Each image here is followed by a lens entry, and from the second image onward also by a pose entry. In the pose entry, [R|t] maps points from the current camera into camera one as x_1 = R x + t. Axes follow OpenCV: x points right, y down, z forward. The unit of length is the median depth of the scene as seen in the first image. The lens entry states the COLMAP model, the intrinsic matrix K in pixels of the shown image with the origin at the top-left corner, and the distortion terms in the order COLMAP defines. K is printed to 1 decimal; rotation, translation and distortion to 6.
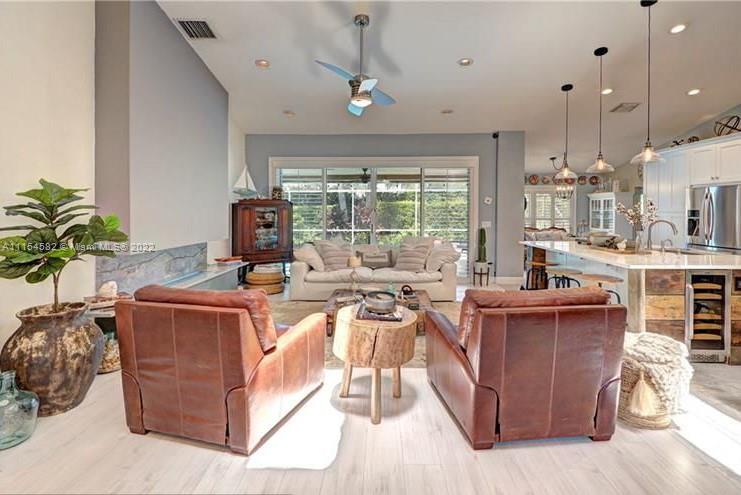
lens RADIAL K [[401.2, 0, 370.5], [0, 401.2, 247.5], [0, 0, 1]] dist [0.018107, -0.000706]
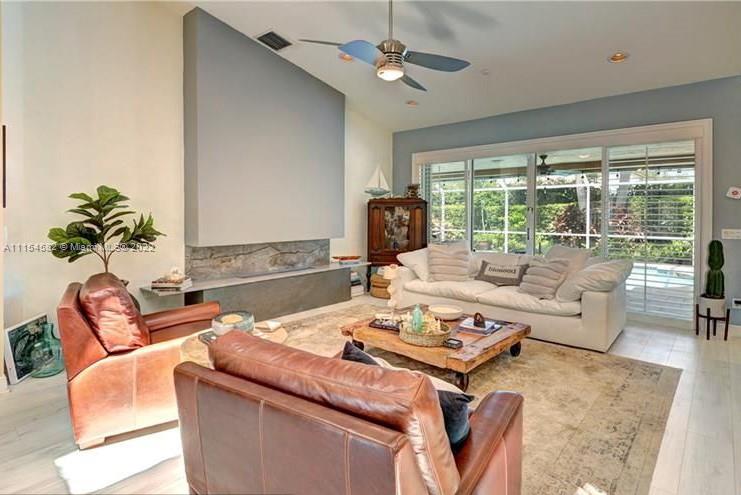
lens RADIAL K [[401.2, 0, 370.5], [0, 401.2, 247.5], [0, 0, 1]] dist [0.018107, -0.000706]
pose [[0.750379, 0.064965, -0.657808, 0.324883], [-0.063132, 0.997653, 0.026512, -0.025155], [0.657986, 0.021635, 0.752719, 0.243520]]
